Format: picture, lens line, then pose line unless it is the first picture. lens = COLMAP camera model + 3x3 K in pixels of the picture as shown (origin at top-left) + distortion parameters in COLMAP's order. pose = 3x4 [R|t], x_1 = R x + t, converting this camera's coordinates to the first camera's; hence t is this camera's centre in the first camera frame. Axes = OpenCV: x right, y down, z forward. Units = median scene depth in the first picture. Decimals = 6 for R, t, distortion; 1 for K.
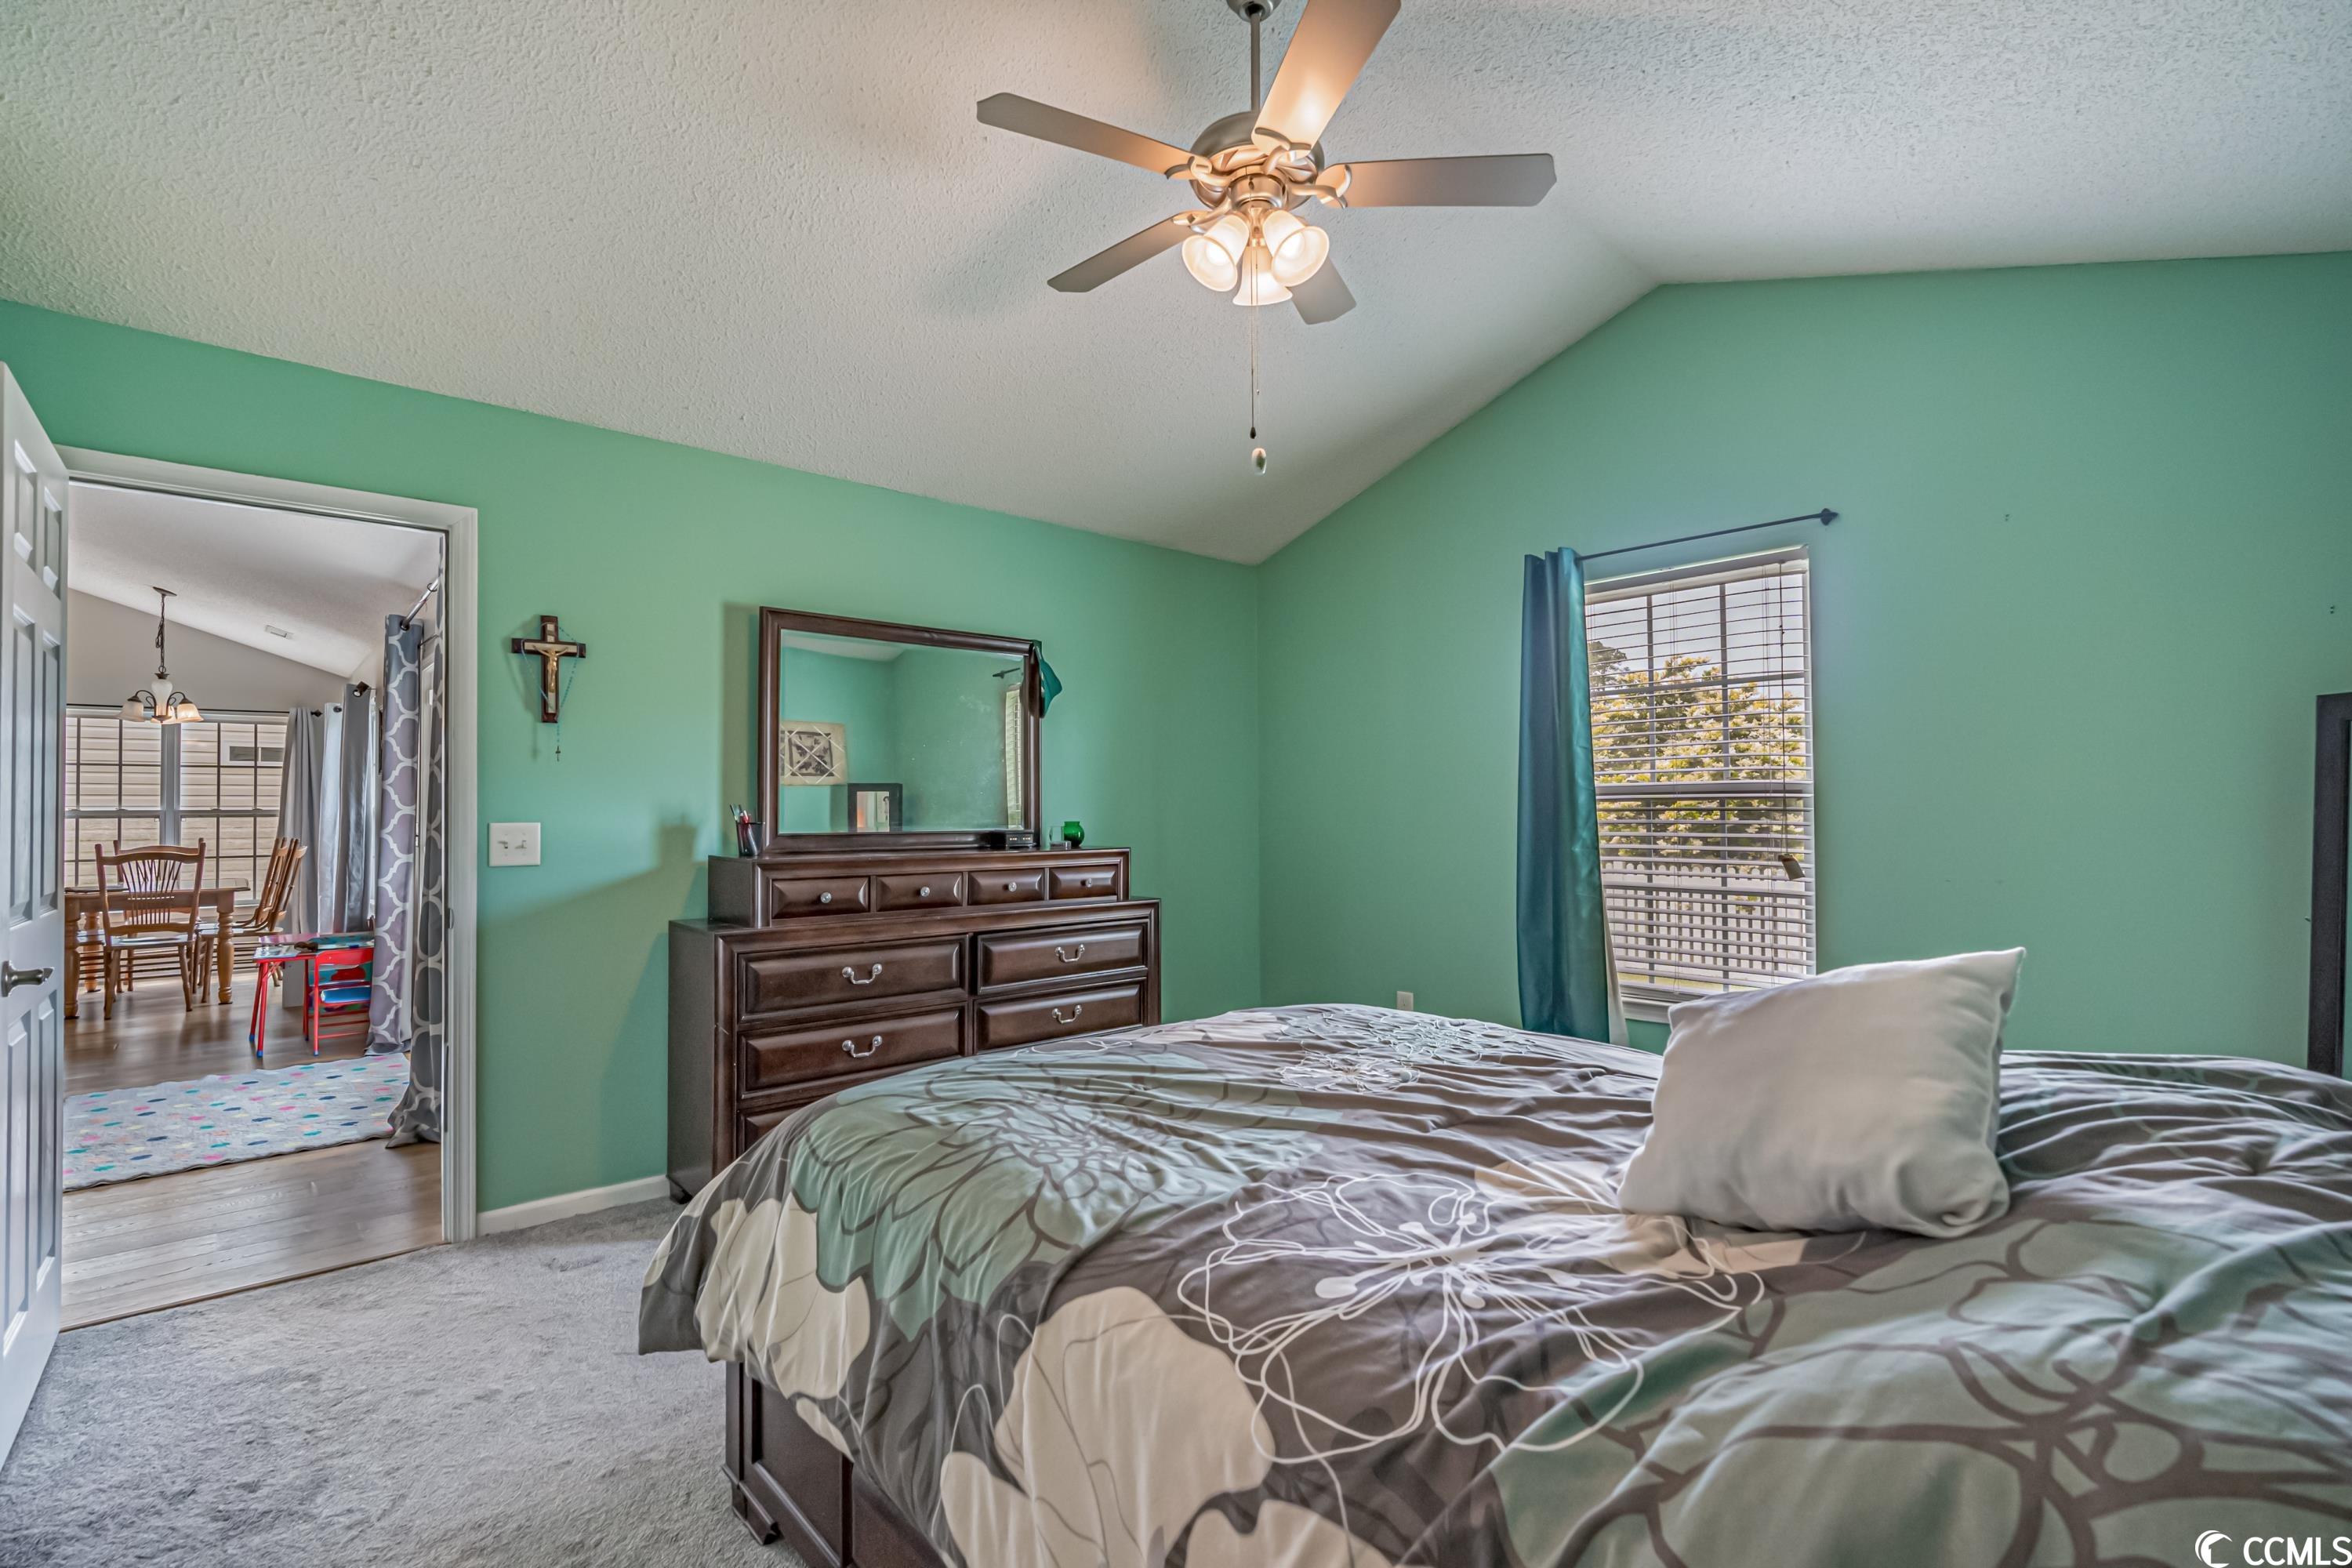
lens RADIAL K [[1080.1, 0, 1175.2], [0, 1080.1, 786.6], [0, 0, 1]] dist [-0.017335, 0.009006]
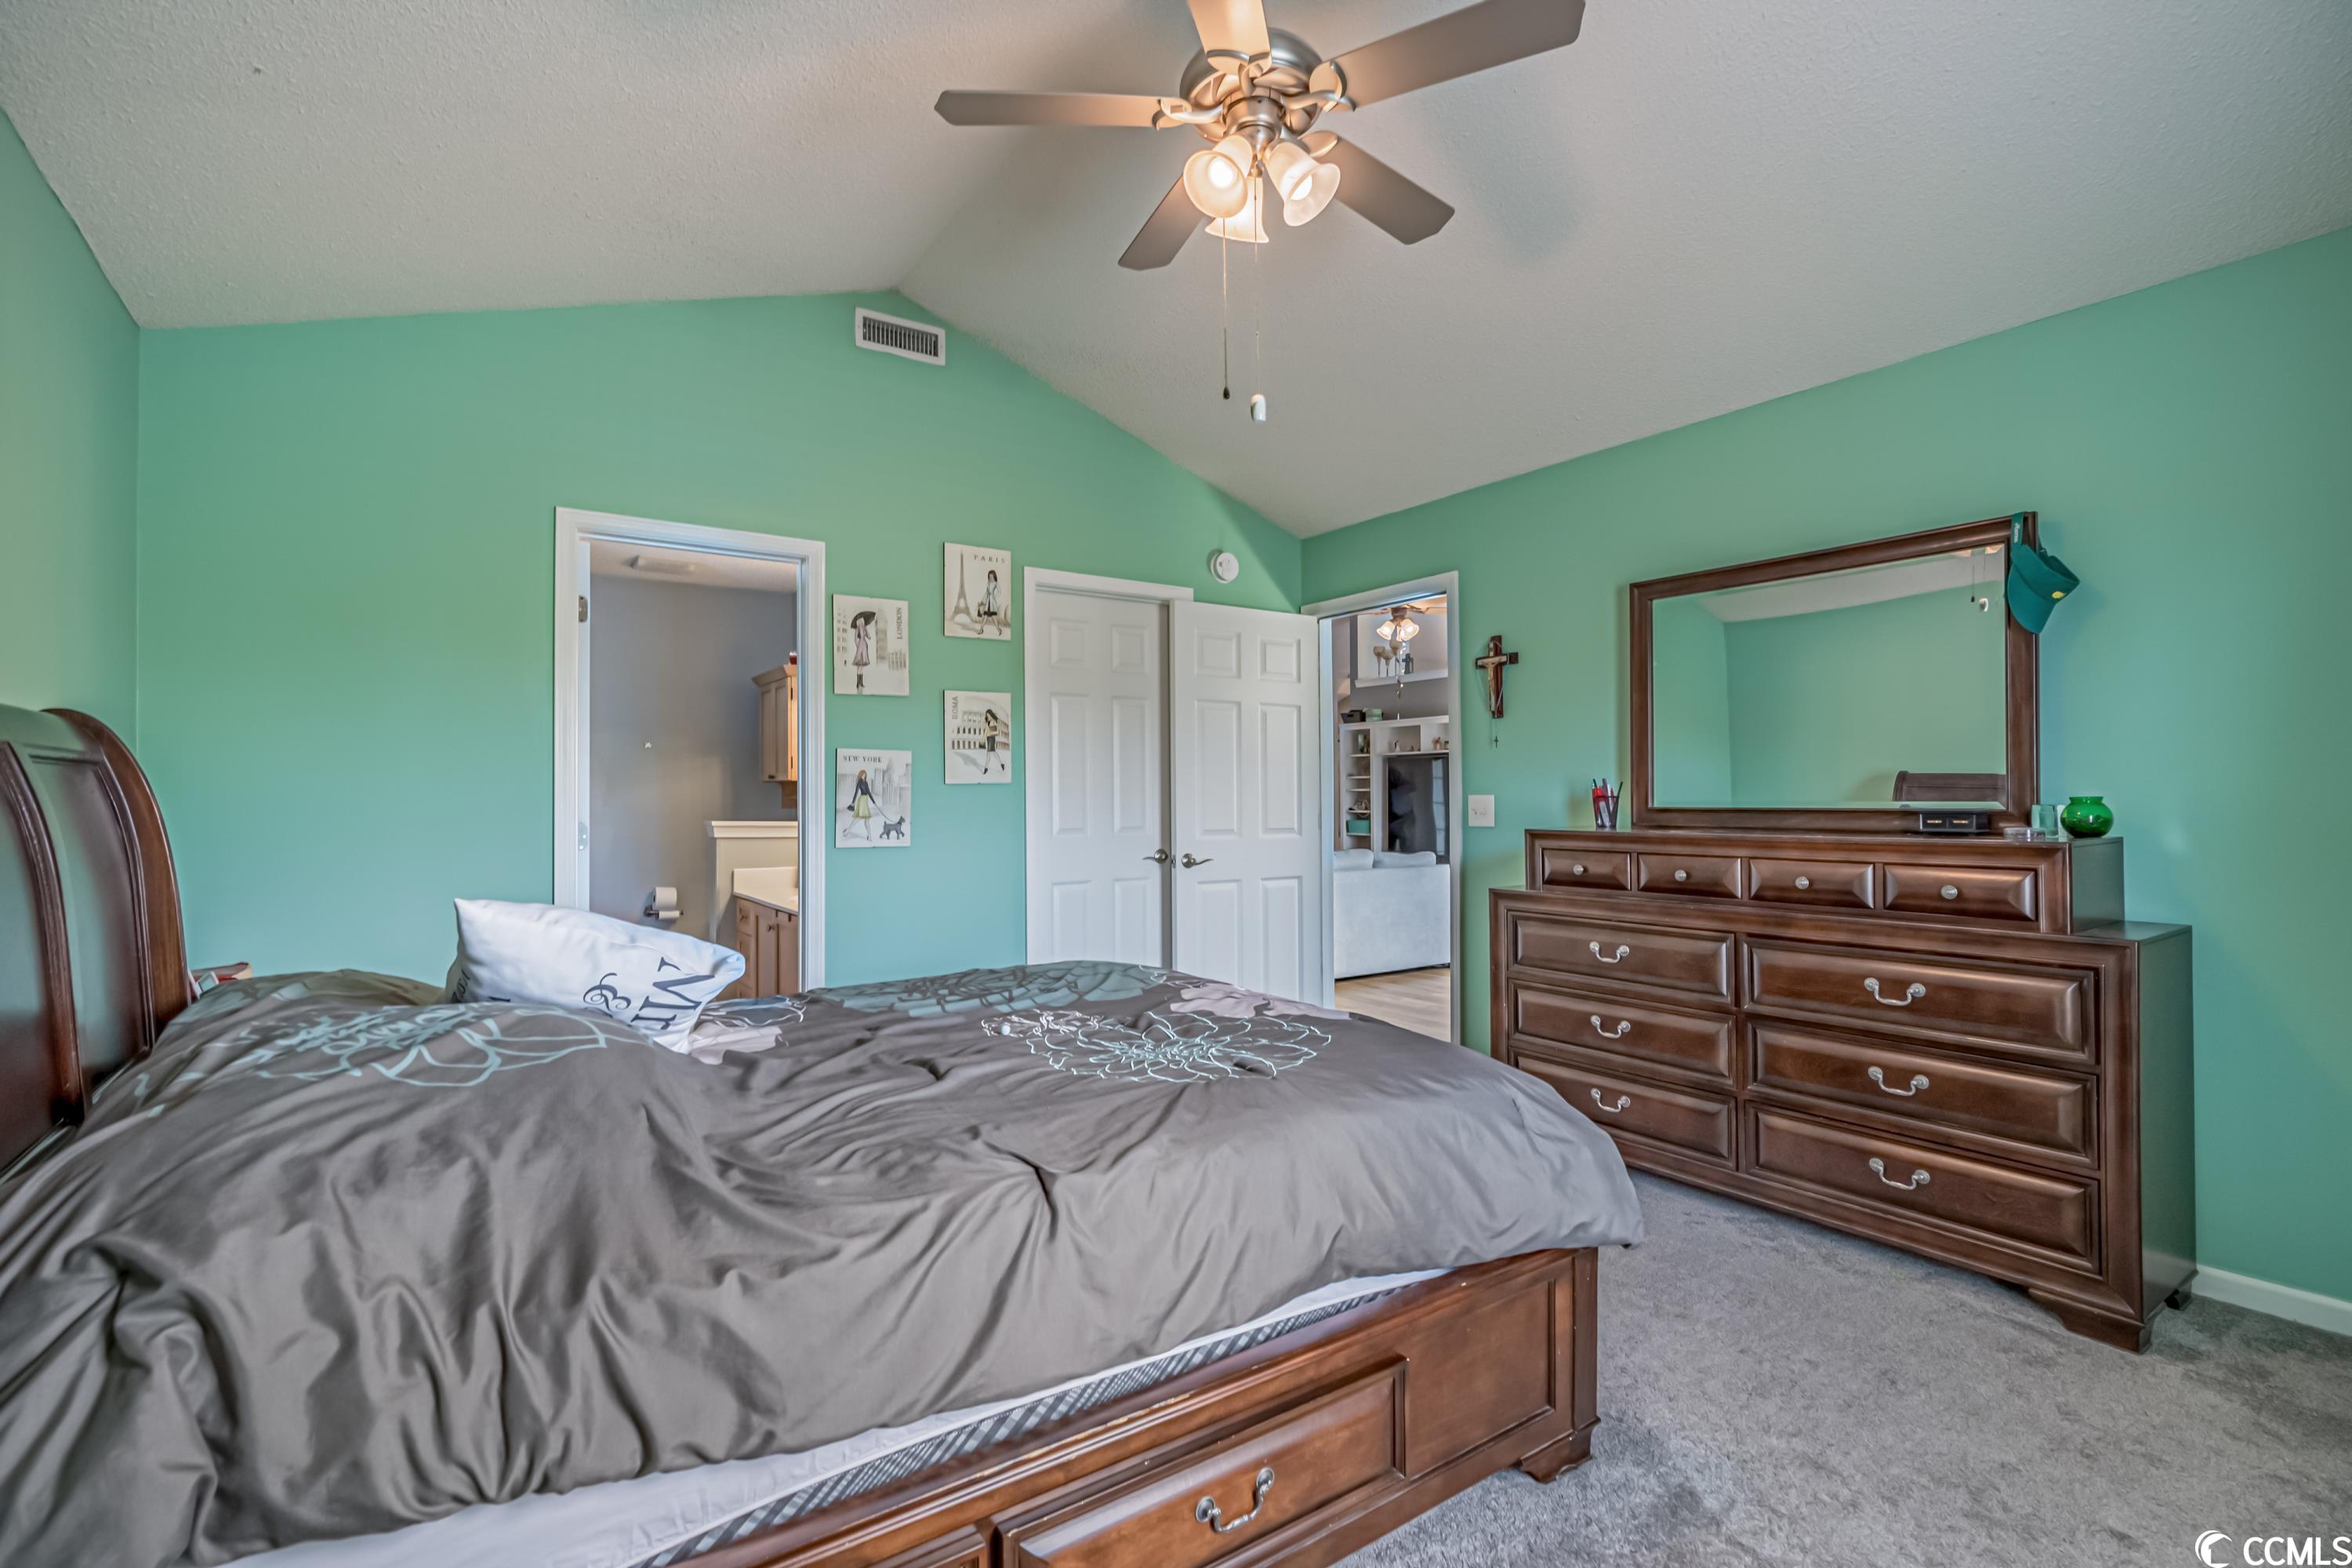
lens RADIAL K [[1080.1, 0, 1175.2], [0, 1080.1, 786.6], [0, 0, 1]] dist [-0.017335, 0.009006]
pose [[-0.114749, -0.008584, -0.993357, 0.741559], [0.022945, 0.999673, -0.011289, 0.028121], [0.993130, -0.024088, -0.114514, 0.749281]]
